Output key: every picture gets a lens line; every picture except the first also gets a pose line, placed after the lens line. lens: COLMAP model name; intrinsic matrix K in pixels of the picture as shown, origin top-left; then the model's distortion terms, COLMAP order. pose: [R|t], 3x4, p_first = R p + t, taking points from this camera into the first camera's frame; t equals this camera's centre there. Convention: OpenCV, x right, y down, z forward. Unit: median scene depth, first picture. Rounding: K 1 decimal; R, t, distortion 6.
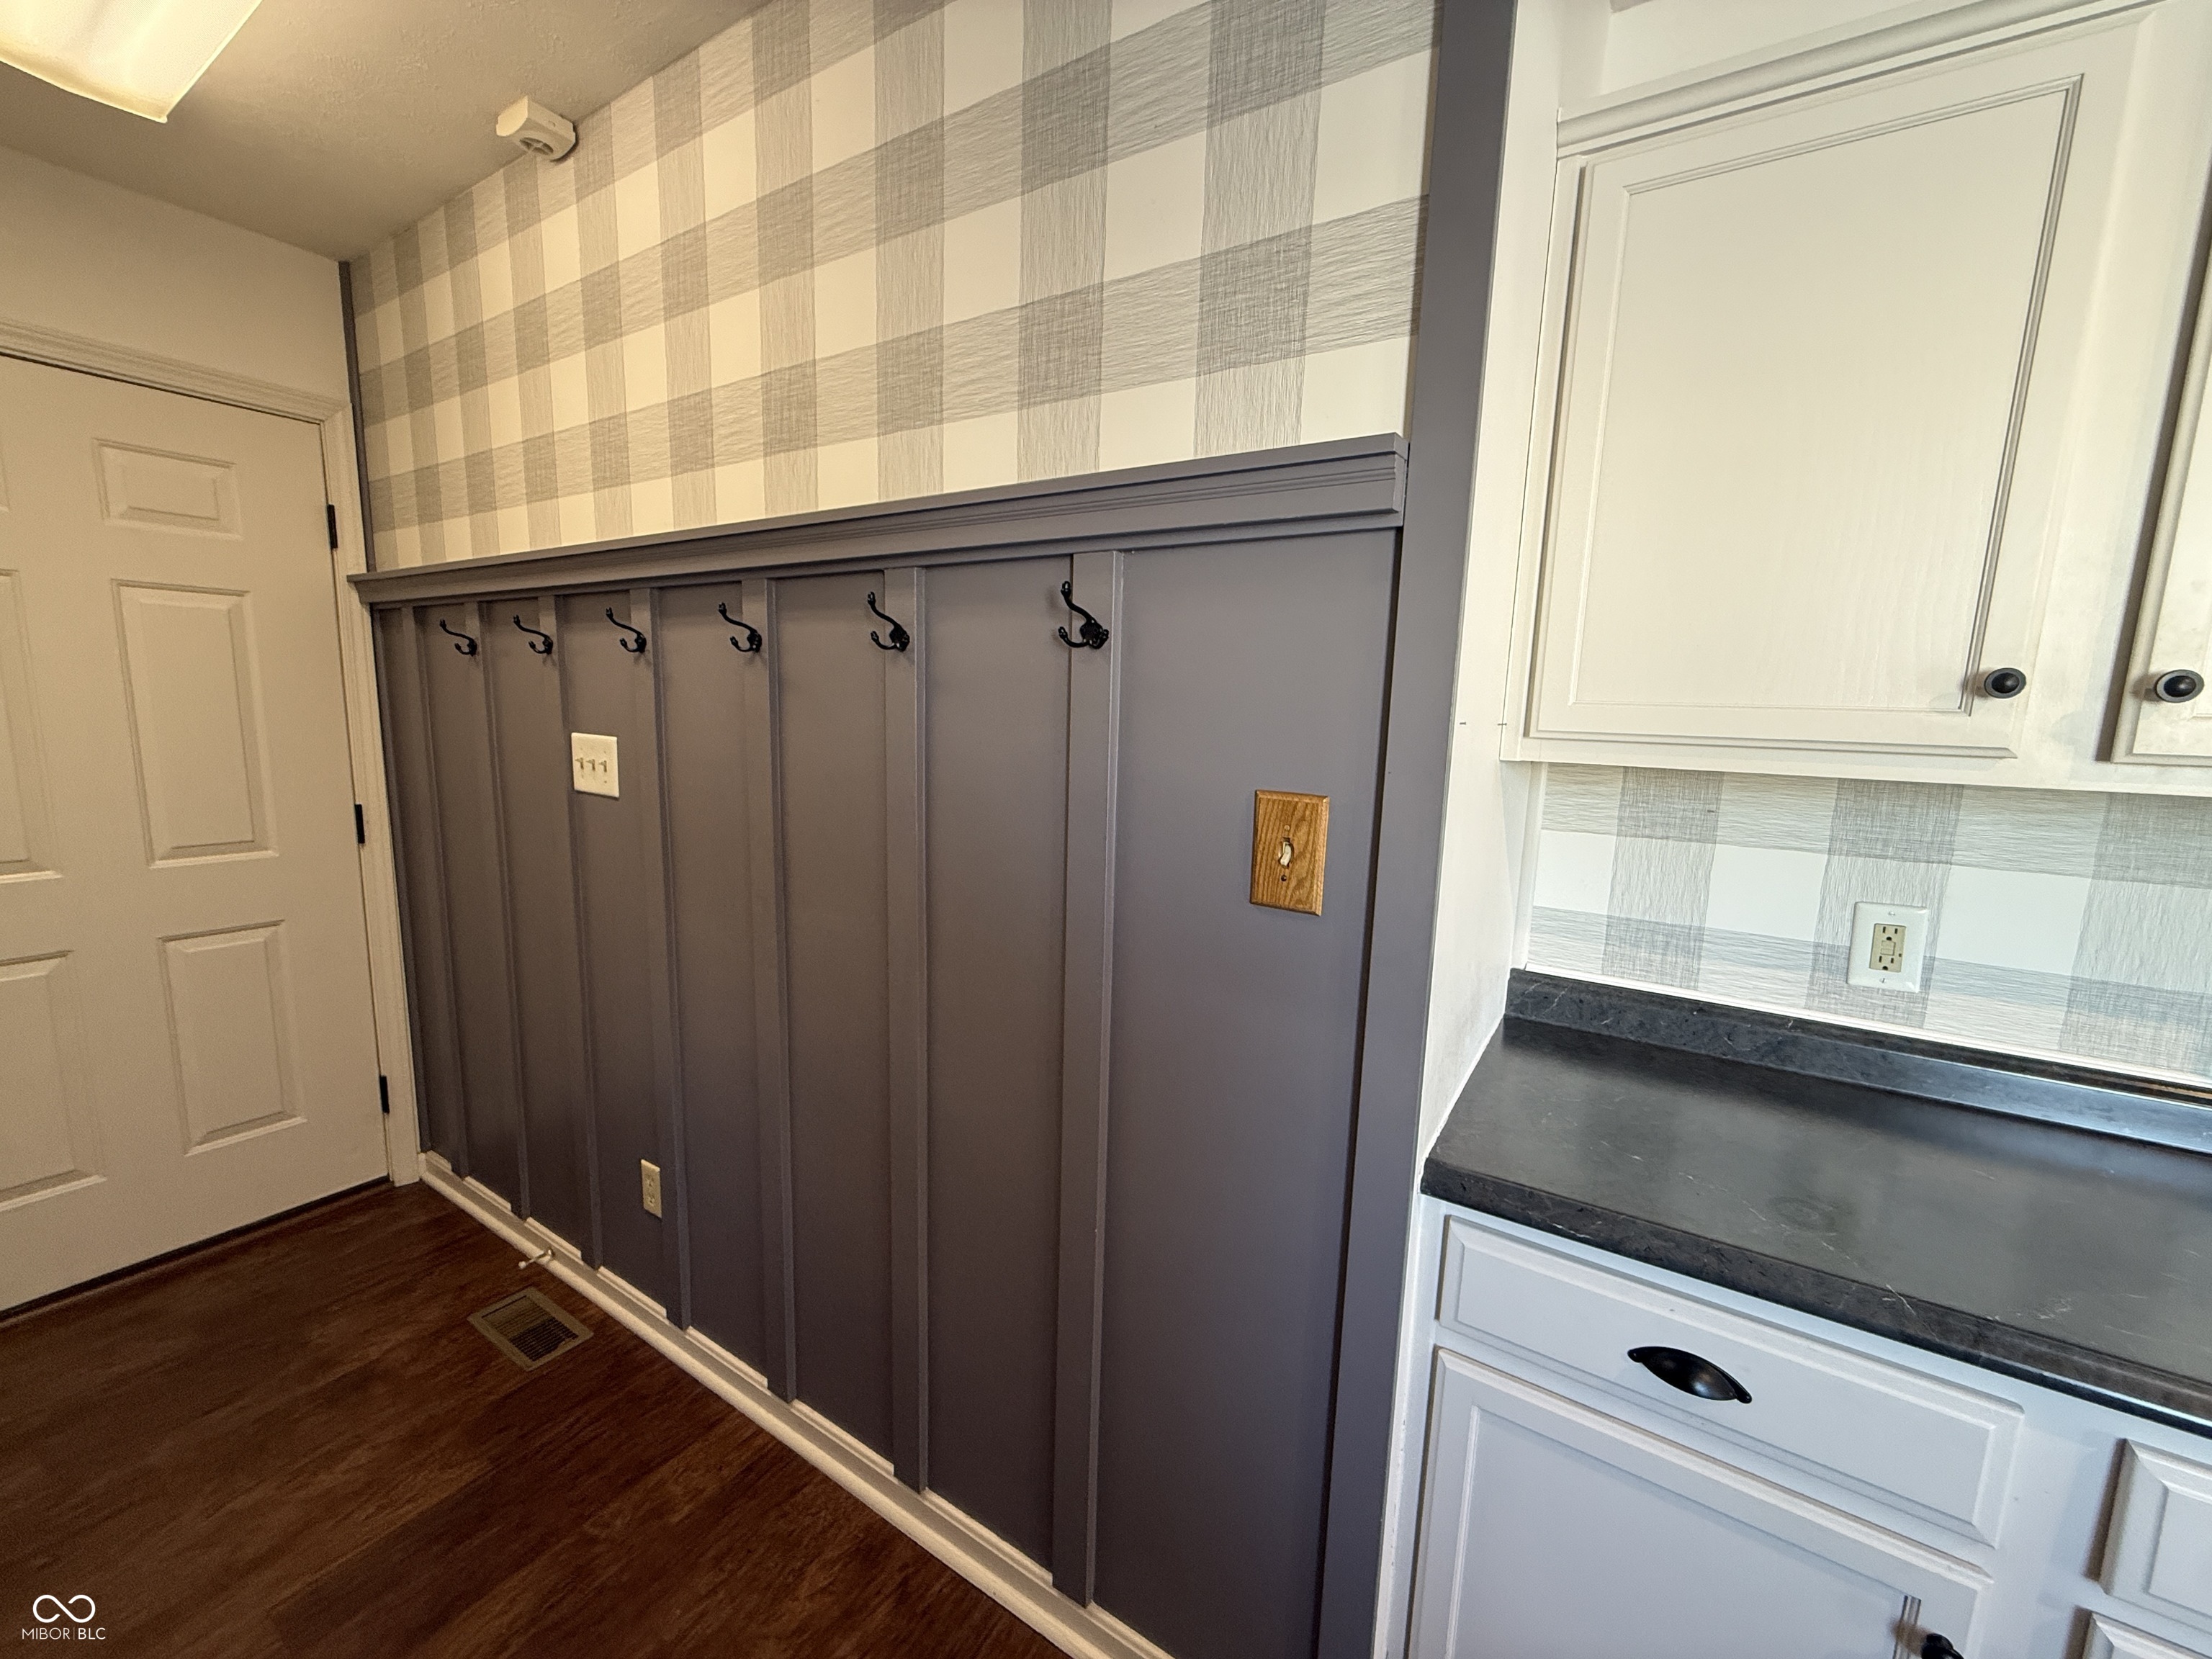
lens RADIAL K [[879.7, 0, 1100.8], [0, 879.7, 832.6], [0, 0, 1]] dist [-0.000320, 0.000145]
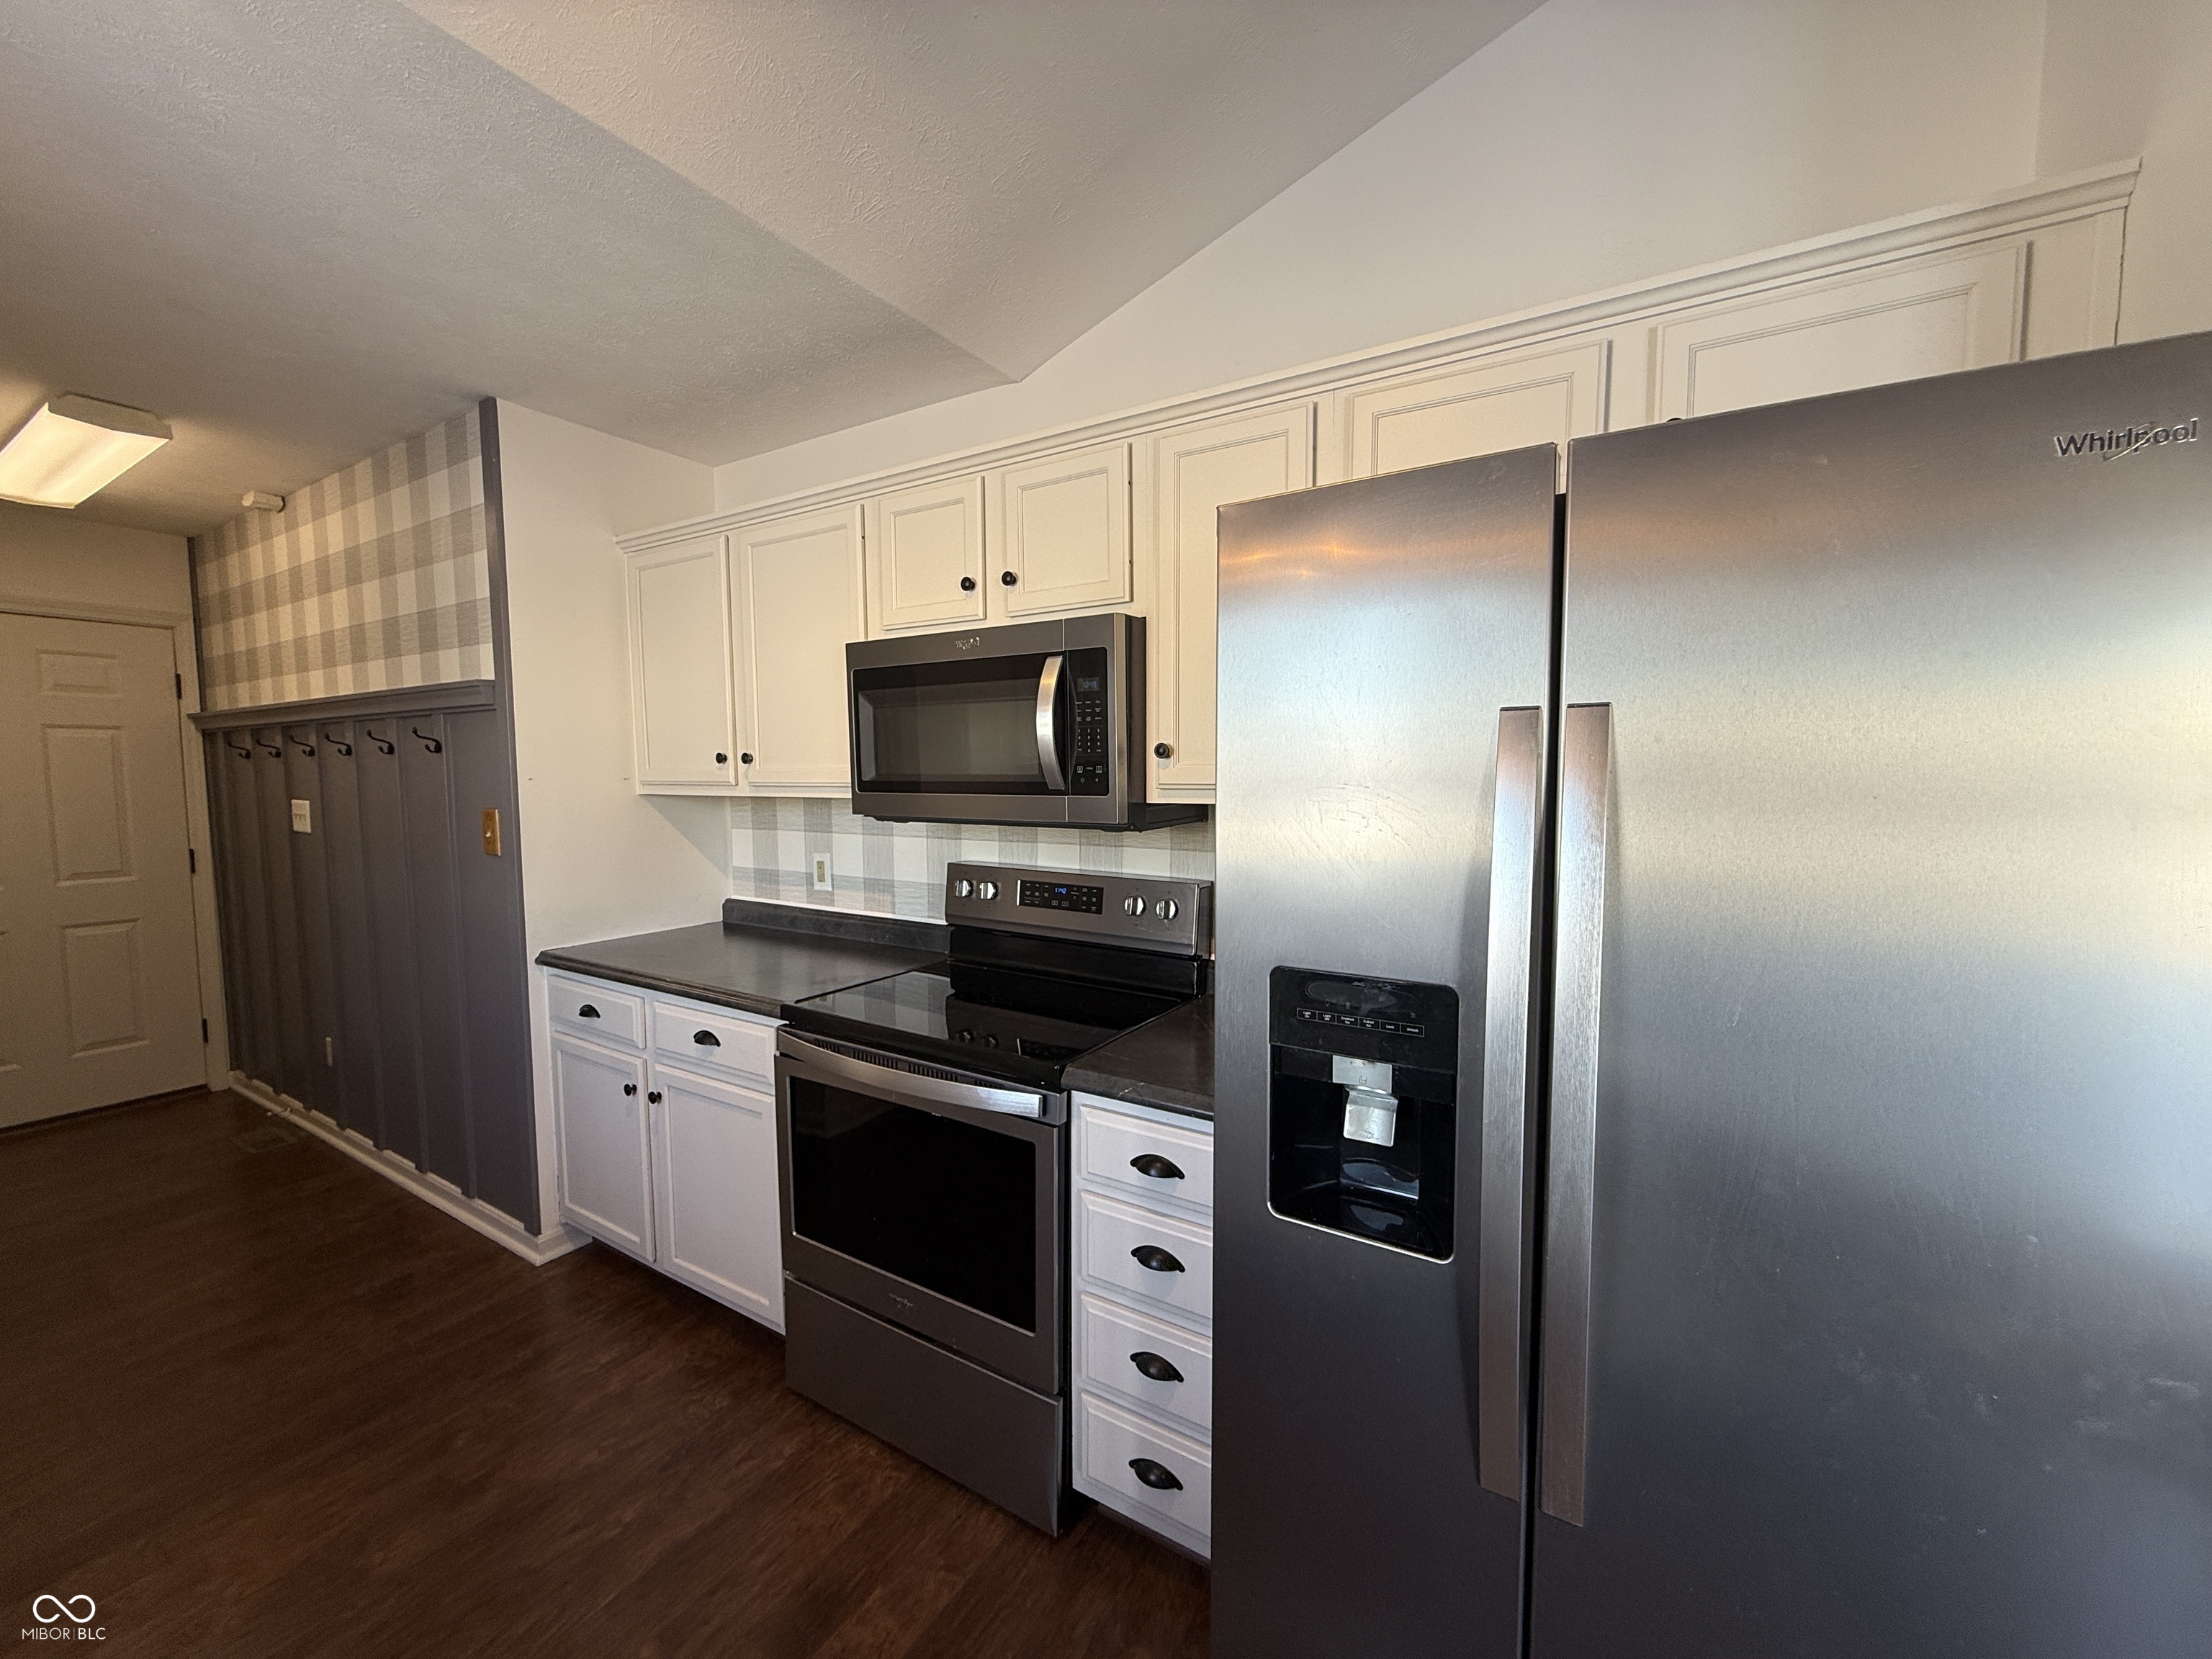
lens RADIAL K [[879.7, 0, 1100.8], [0, 879.7, 832.6], [0, 0, 1]] dist [-0.000320, 0.000145]
pose [[0.999319, -0.034240, 0.013768, 0.967764], [0.035163, 0.996668, -0.073592, 0.135818], [-0.011203, 0.074026, 0.997193, -0.770718]]
